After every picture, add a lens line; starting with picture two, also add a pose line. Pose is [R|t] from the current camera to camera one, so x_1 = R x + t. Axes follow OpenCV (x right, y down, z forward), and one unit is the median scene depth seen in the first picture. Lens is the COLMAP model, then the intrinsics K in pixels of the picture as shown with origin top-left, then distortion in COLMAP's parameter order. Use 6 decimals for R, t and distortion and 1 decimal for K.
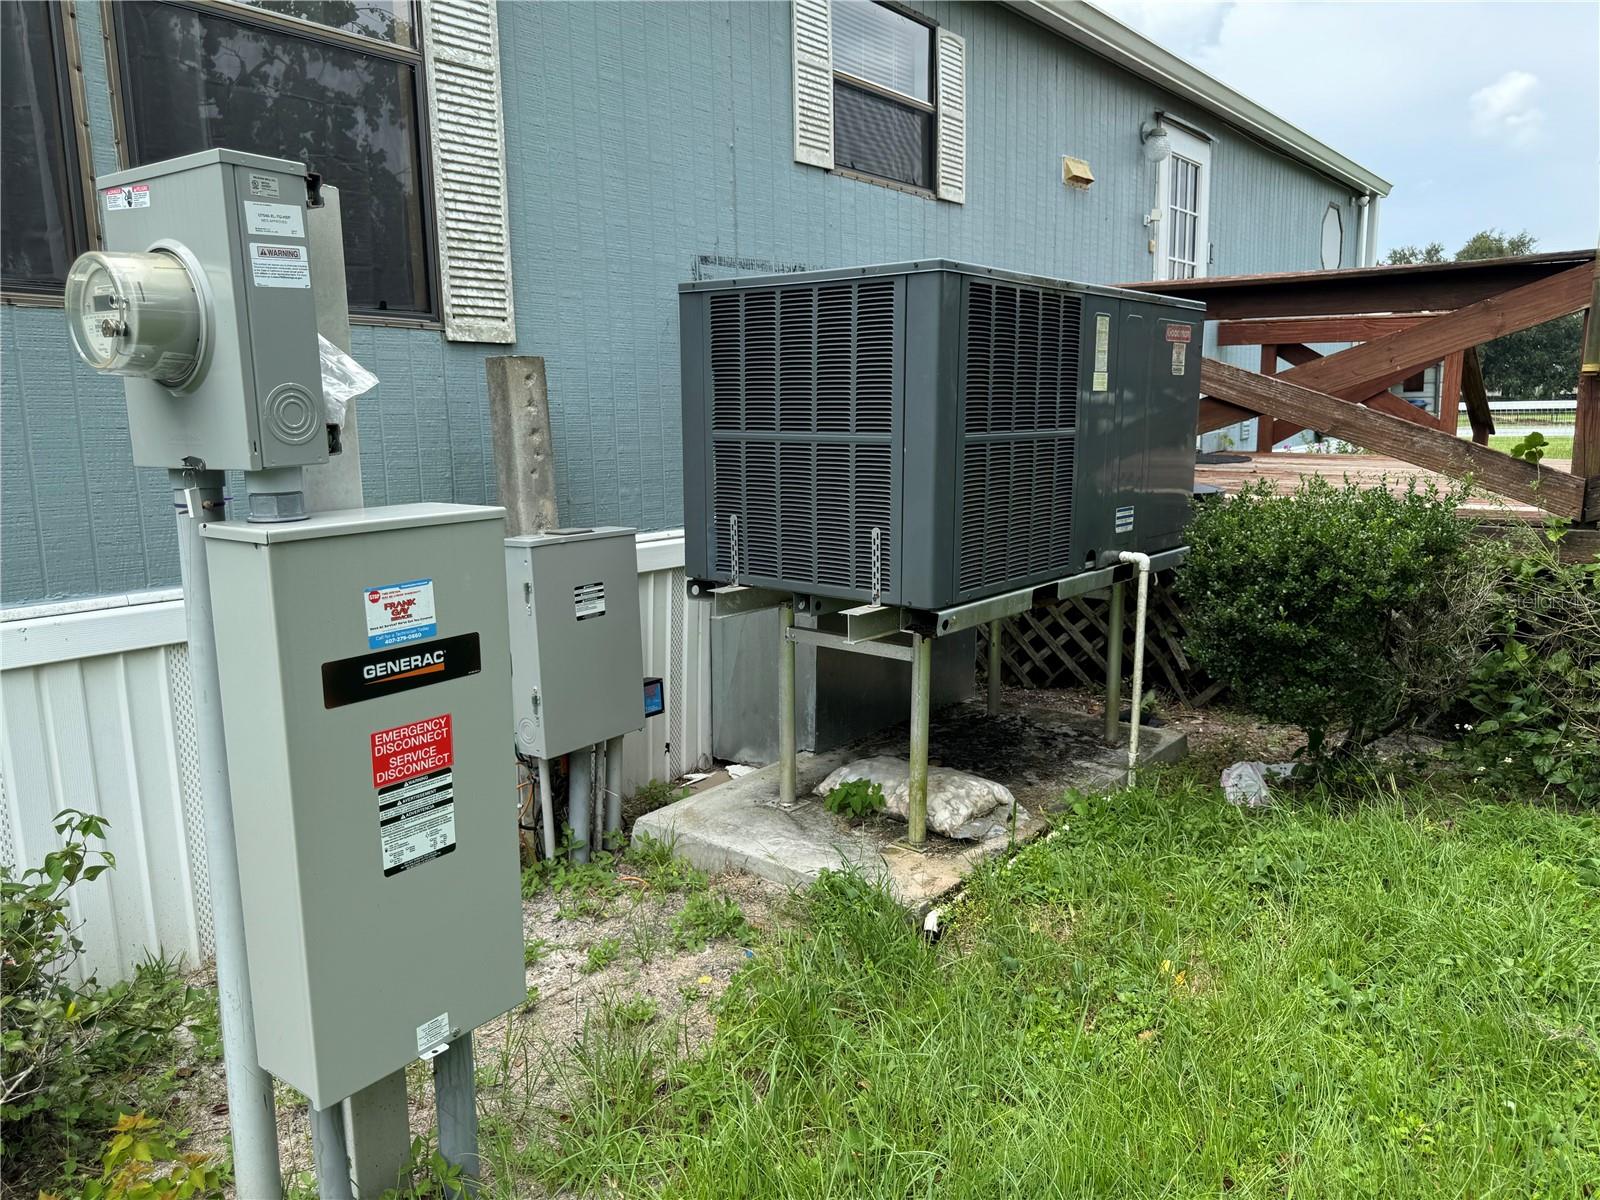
lens RADIAL K [[1134.2, 0, 800.0], [0, 1134.2, 600.0], [0, 0, 1]] dist [-0.002798, -0.006020]
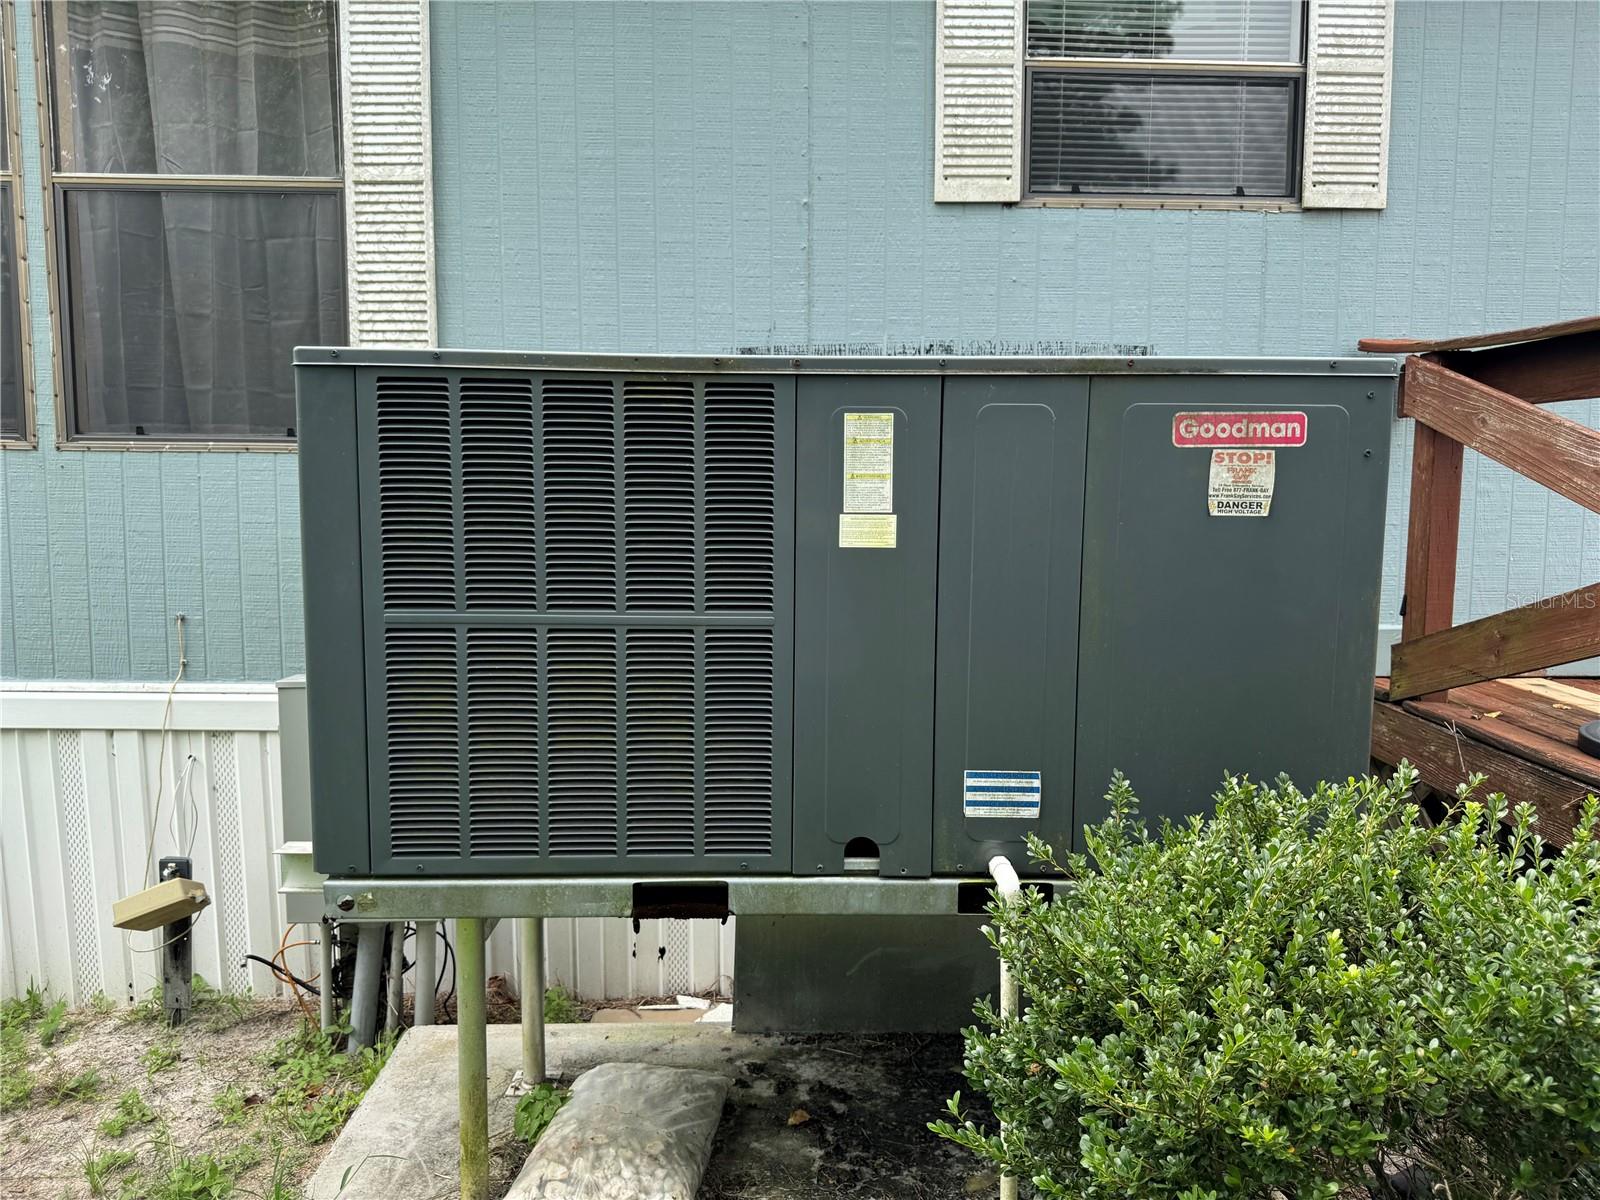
lens RADIAL K [[1125.2, 0, 800.0], [0, 1125.2, 600.0], [0, 0, 1]] dist [0.047789, -0.071454]
pose [[0.648803, 0.083529, -0.756358, 0.648401], [-0.141003, 0.989941, -0.011627, -0.148937], [0.747778, 0.114193, 0.654055, 0.632836]]
